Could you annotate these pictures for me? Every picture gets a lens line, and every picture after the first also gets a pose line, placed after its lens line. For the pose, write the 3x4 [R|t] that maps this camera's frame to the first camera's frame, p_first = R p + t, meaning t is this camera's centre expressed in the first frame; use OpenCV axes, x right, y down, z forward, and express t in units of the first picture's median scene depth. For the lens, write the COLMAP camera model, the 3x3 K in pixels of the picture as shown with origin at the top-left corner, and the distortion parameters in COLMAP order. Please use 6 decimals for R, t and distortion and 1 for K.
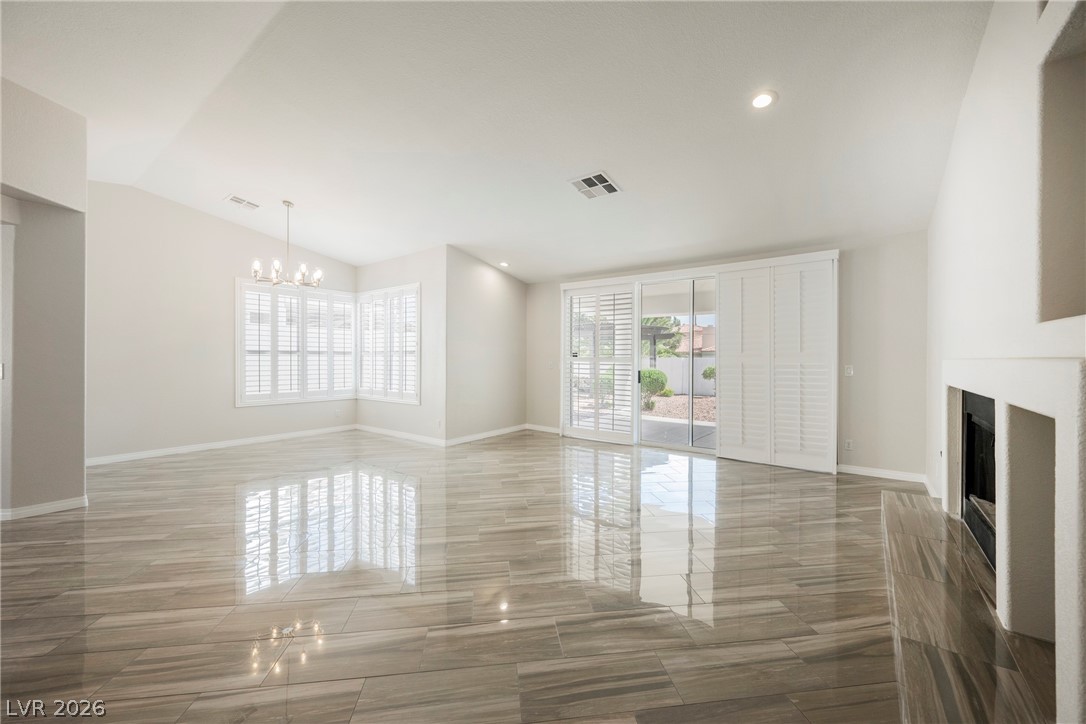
lens RADIAL K [[425.7, 0, 549.1], [0, 425.7, 359.1], [0, 0, 1]] dist [-0.001128, 0.000680]
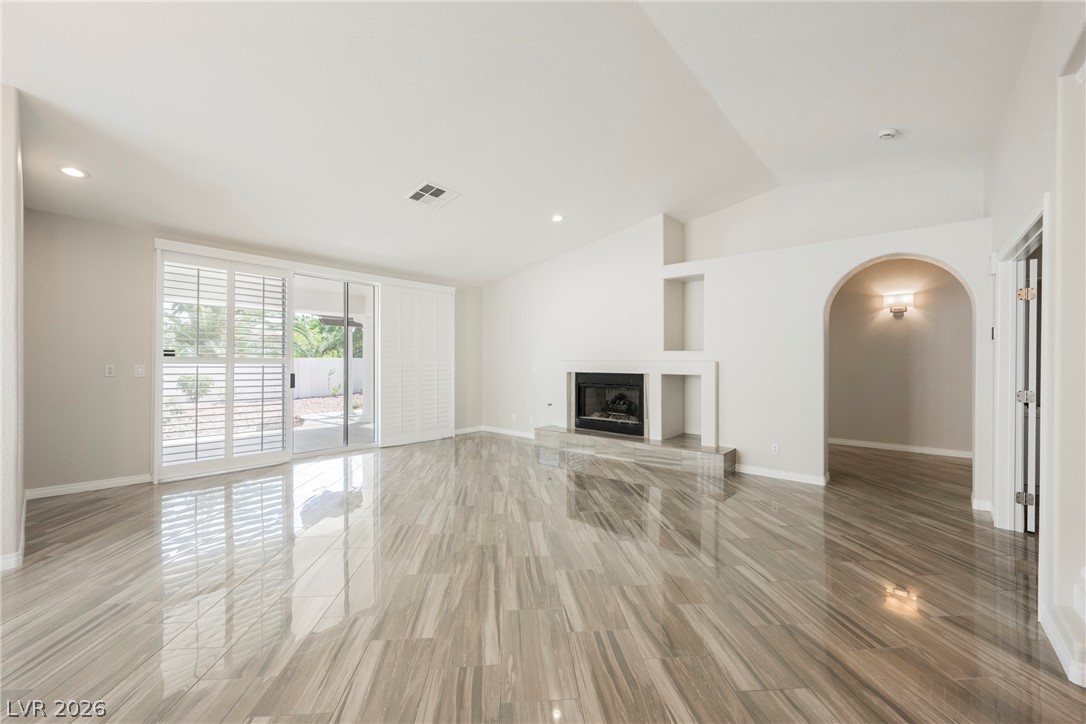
lens RADIAL K [[425.7, 0, 550.0], [0, 425.7, 364.1], [0, 0, 1]] dist [-0.001128, 0.000680]
pose [[0.059607, -0.008262, 0.998188, -0.610931], [-0.001217, 0.999964, 0.008349, 0.000152], [-0.998221, -0.001713, 0.059595, 0.432173]]
